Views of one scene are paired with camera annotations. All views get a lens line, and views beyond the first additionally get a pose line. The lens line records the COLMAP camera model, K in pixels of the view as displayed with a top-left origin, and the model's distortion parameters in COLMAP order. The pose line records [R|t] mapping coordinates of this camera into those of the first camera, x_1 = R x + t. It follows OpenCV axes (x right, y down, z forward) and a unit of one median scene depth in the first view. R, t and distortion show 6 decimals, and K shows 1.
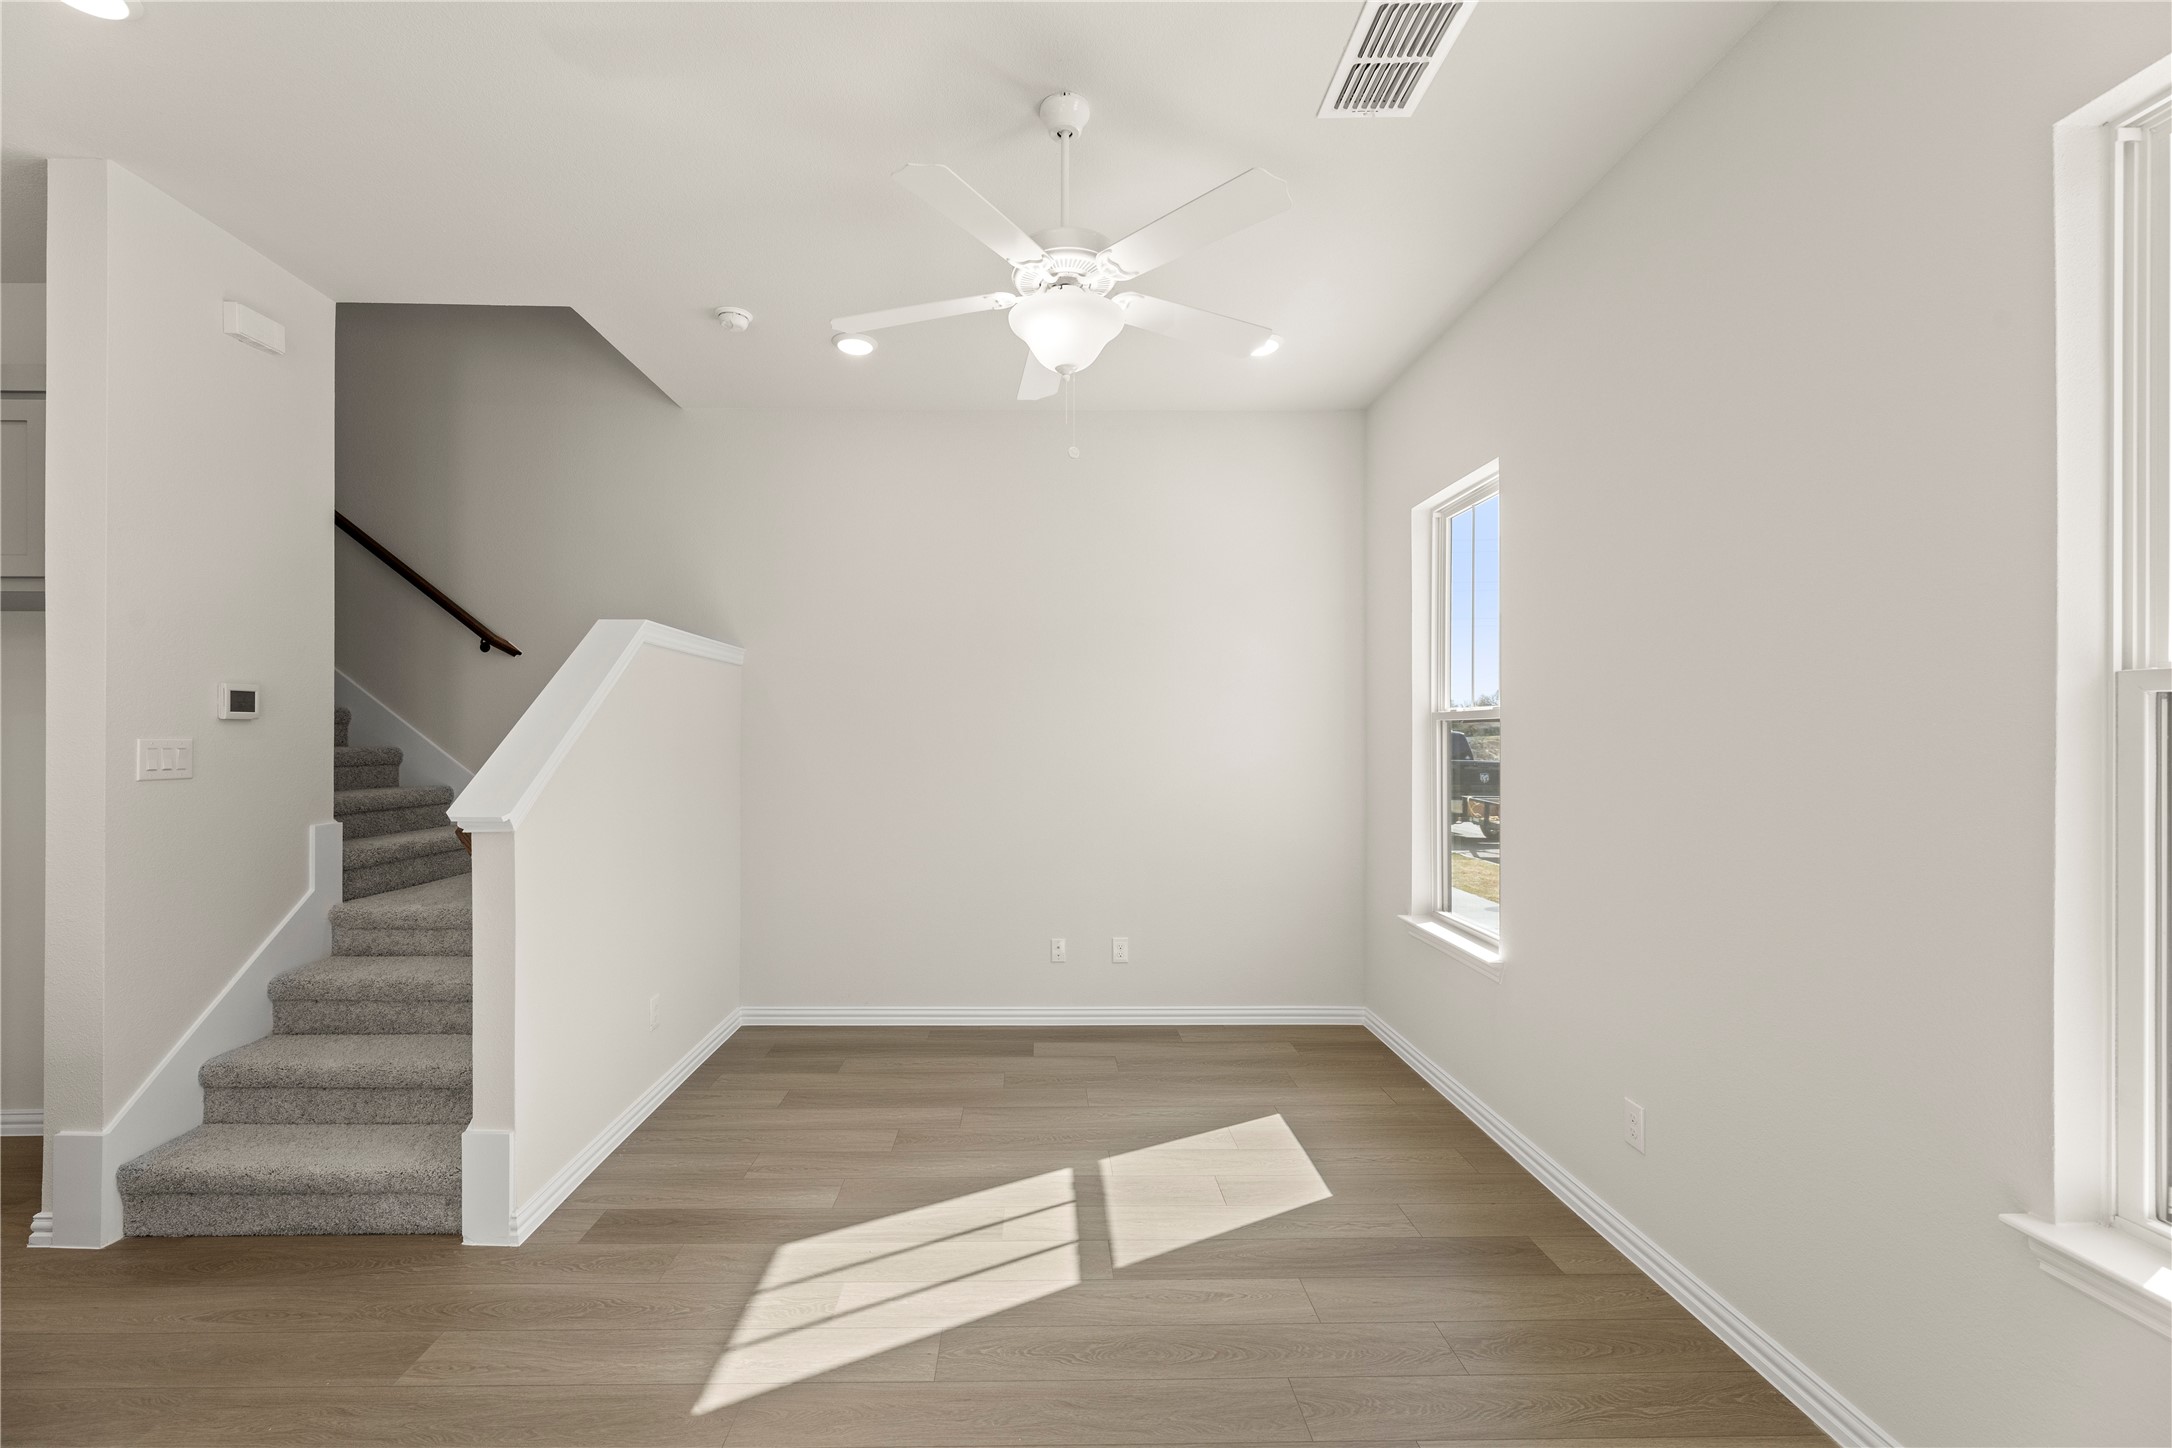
lens RADIAL K [[884.5, 0, 1086.0], [0, 884.5, 724.0], [0, 0, 1]] dist [0.000332, 0.000260]
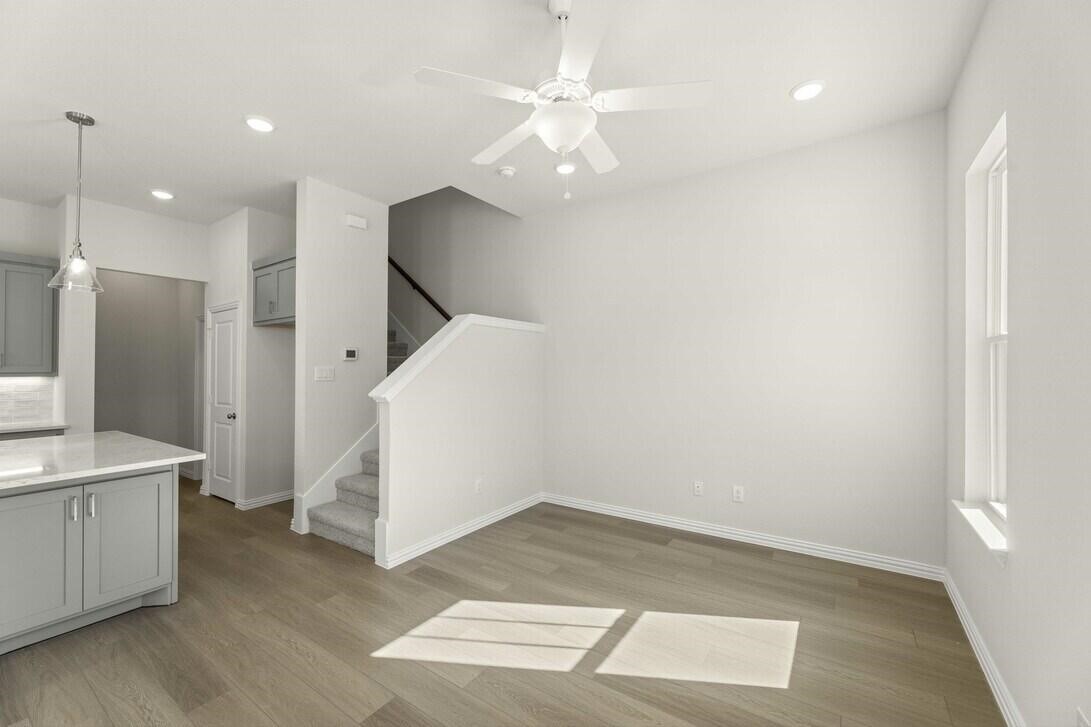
lens RADIAL K [[444.4, 0, 552.7], [0, 444.4, 363.4], [0, 0, 1]] dist [0.007069, 0.000289]
pose [[0.807862, -0.019687, -0.589043, 0.402398], [0.016749, 0.999805, -0.010444, 0.030117], [0.589134, -0.001428, 0.808034, 0.225663]]
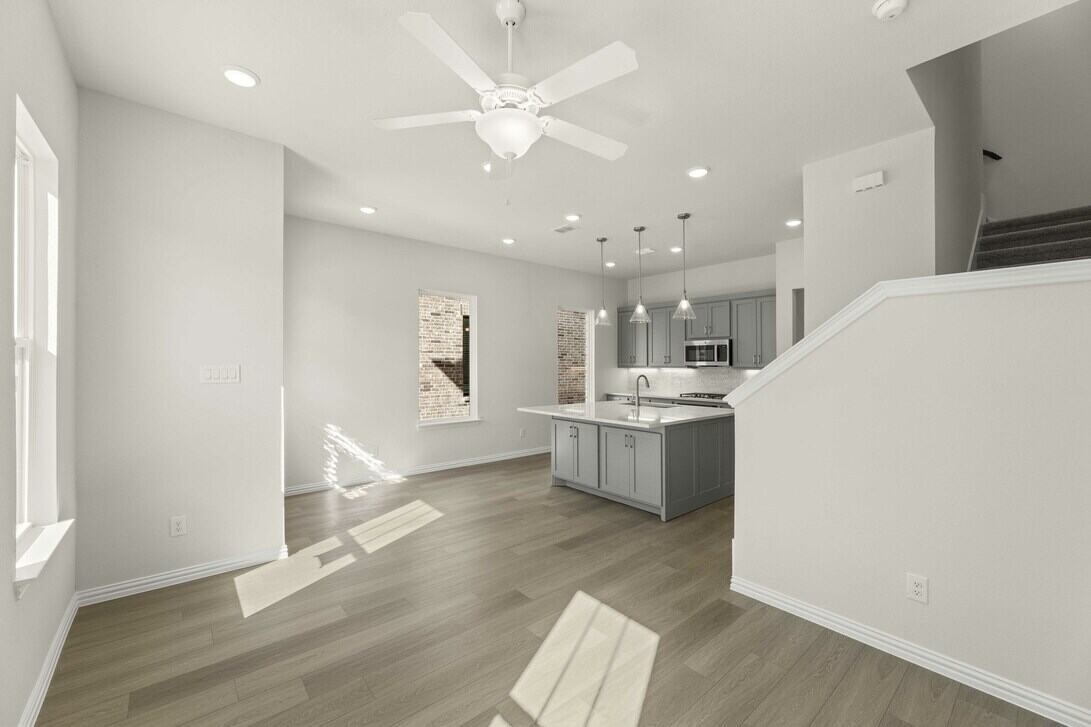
lens RADIAL K [[444.4, 0, 552.7], [0, 444.4, 363.4], [0, 0, 1]] dist [0.007069, 0.000289]
pose [[-0.783134, -0.023106, -0.621424, 0.366868], [-0.016846, 0.999731, -0.015943, 0.034371], [0.621625, -0.002017, -0.783312, 1.379960]]
